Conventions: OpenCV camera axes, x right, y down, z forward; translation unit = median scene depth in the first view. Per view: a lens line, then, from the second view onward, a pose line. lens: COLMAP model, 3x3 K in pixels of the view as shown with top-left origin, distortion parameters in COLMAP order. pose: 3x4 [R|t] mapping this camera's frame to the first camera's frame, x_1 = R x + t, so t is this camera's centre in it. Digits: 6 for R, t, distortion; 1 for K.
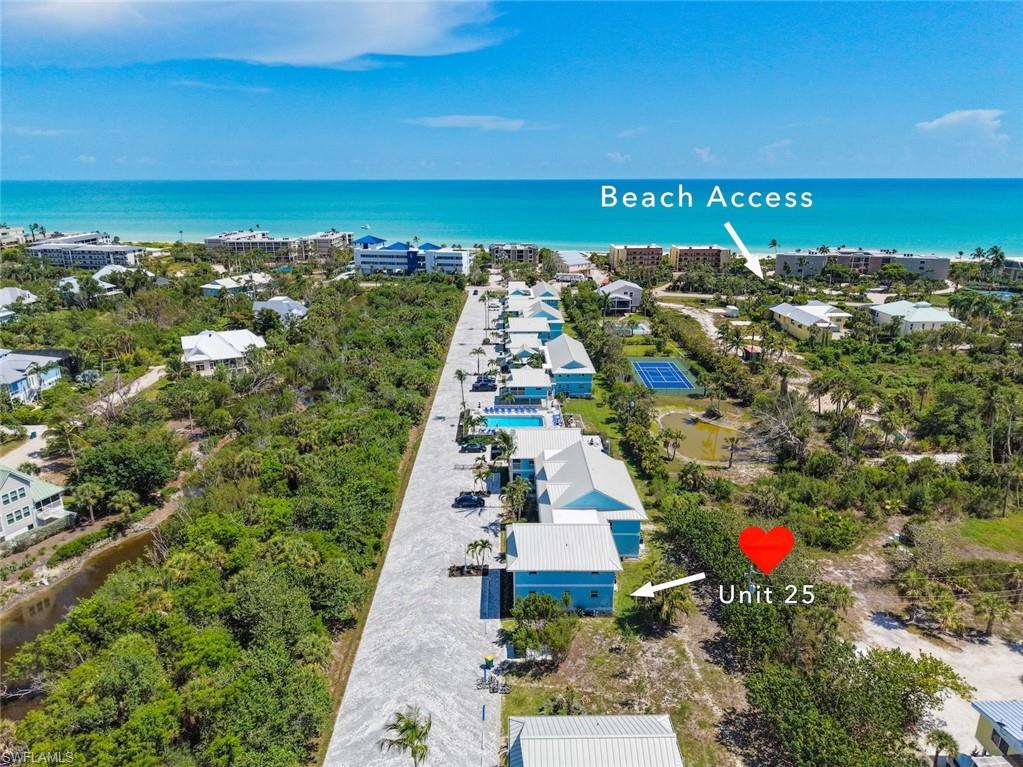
lens RADIAL K [[691.6, 0, 511.5], [0, 691.6, 383.5], [0, 0, 1]] dist [0.008106, 0.000764]
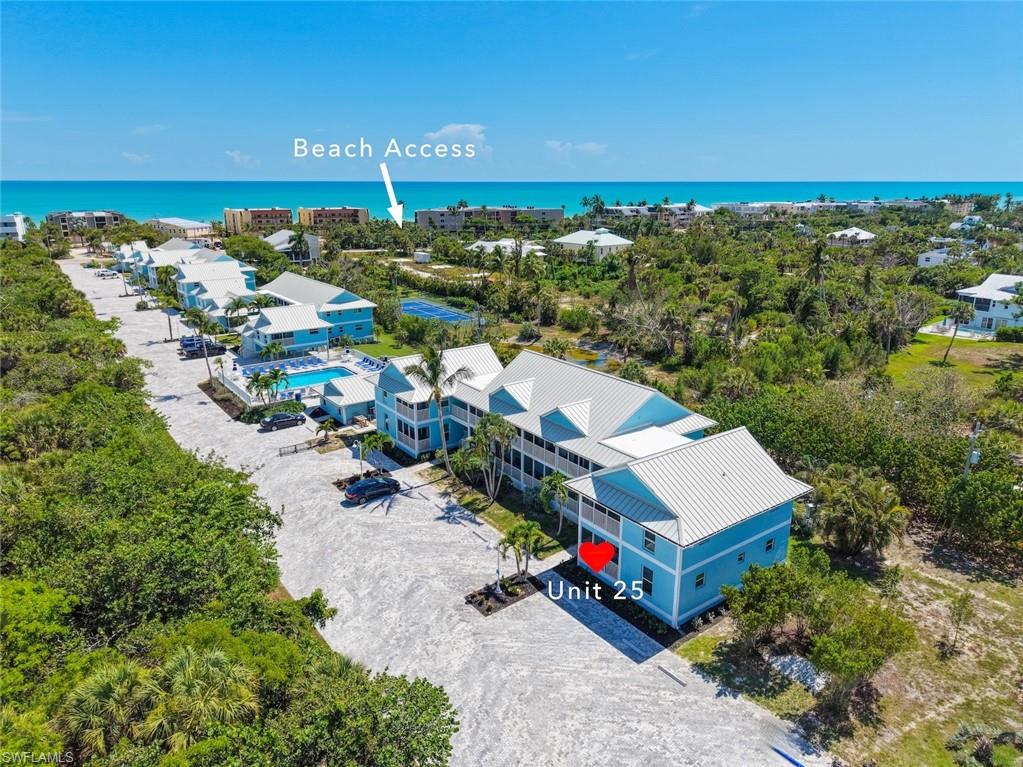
lens RADIAL K [[691.6, 0, 511.5], [0, 691.6, 383.5], [0, 0, 1]] dist [0.008106, 0.000764]
pose [[0.807400, -0.162869, 0.567080, -0.194477], [0.168370, 0.984781, 0.043113, 0.059938], [-0.565471, 0.060670, 0.822534, 0.346062]]
